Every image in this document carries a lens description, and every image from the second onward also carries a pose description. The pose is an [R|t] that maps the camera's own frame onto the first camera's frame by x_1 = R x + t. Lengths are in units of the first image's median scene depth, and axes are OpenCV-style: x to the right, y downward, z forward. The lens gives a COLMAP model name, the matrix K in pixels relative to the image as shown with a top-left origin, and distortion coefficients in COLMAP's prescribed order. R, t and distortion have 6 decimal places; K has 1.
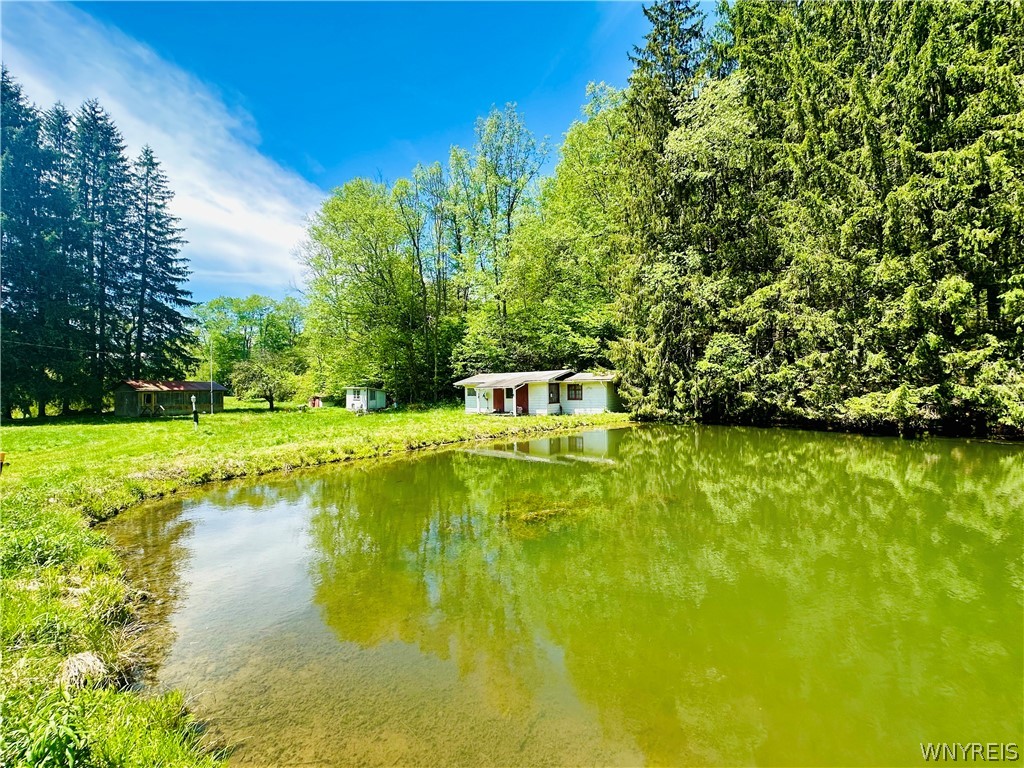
lens RADIAL K [[407.2, 0, 539.3], [0, 407.2, 389.8], [0, 0, 1]] dist [-0.002627, 0.000738]
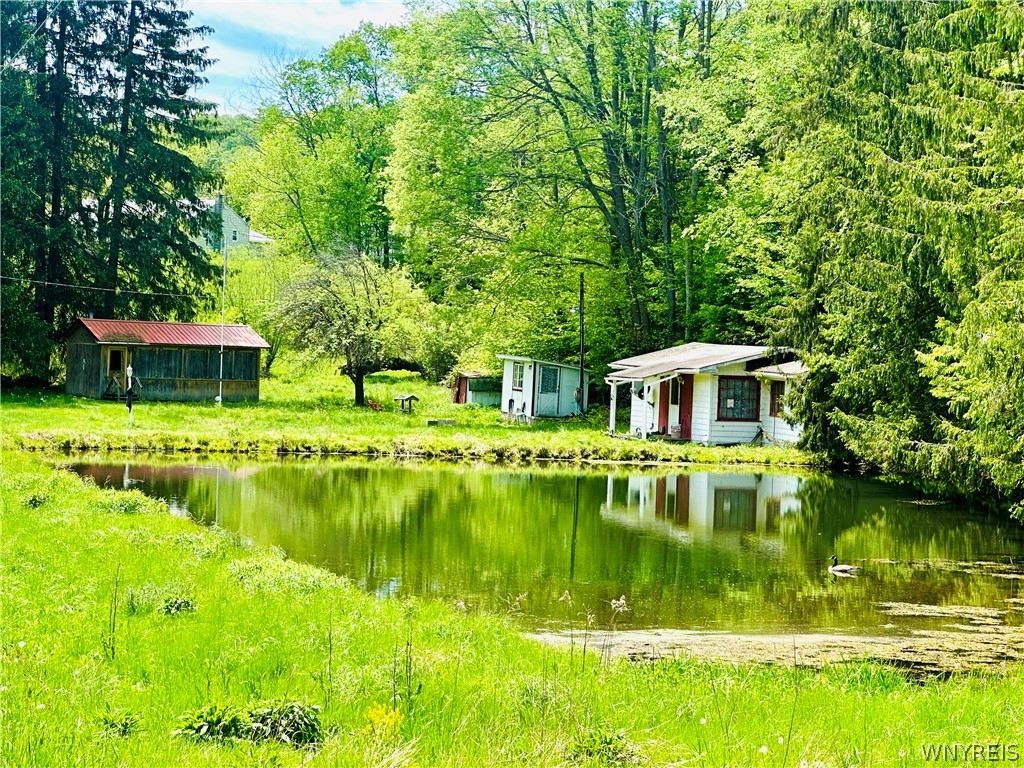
lens RADIAL K [[2435.7, 0, 504.4], [0, 2435.7, 374.2], [0, 0, 1]] dist [0.176058, 0.000000]
pose [[0.786624, 0.053046, -0.615149, 1.253564], [-0.049156, 0.998521, 0.023246, -0.056951], [0.615472, 0.011953, 0.788068, -1.051354]]
